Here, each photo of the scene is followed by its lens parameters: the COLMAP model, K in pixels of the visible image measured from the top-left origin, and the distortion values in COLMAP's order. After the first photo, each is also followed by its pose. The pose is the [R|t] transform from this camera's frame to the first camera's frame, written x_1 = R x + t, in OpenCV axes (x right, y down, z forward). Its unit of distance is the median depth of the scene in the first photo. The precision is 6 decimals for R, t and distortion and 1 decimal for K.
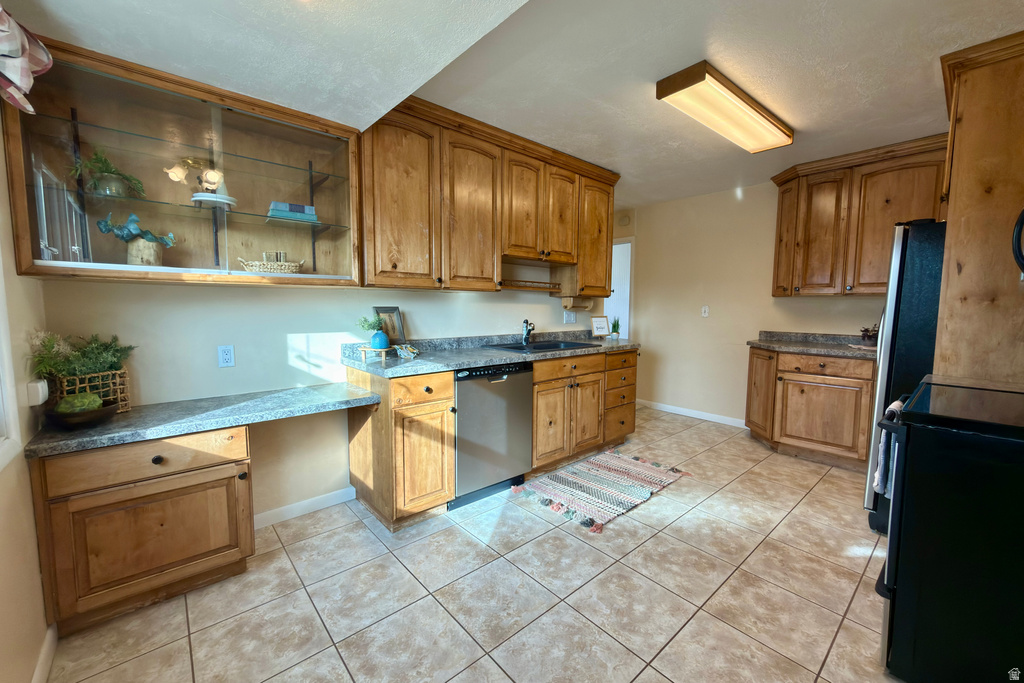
lens RADIAL K [[407.5, 0, 511.3], [0, 407.5, 343.0], [0, 0, 1]] dist [0.002162, -0.000232]
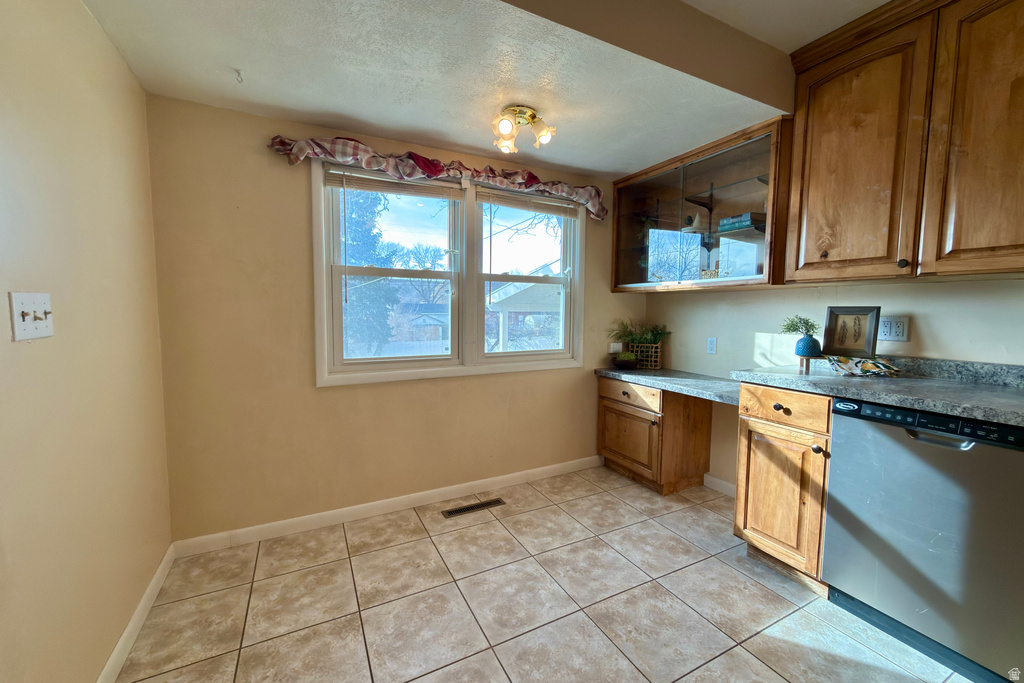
lens RADIAL K [[407.5, 0, 513.0], [0, 407.5, 340.5], [0, 0, 1]] dist [0.002162, -0.000232]
pose [[-0.236522, 0.066164, -0.969371, 0.637711], [-0.097512, 0.991025, 0.091435, -0.035969], [0.966721, 0.116152, -0.227947, 0.612290]]
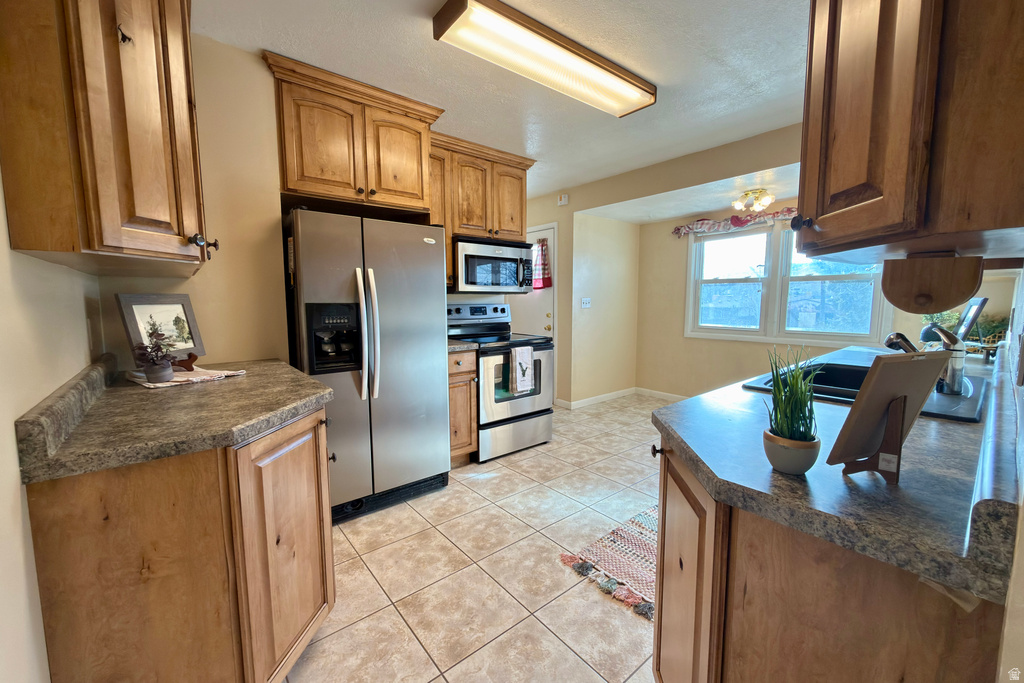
lens RADIAL K [[407.5, 0, 514.1], [0, 407.5, 339.7], [0, 0, 1]] dist [0.002162, -0.000232]
pose [[-0.999620, -0.005908, 0.026942, 0.635529], [-0.000610, 0.981287, 0.192550, -0.176745], [-0.027576, 0.192461, -0.980917, 1.989316]]
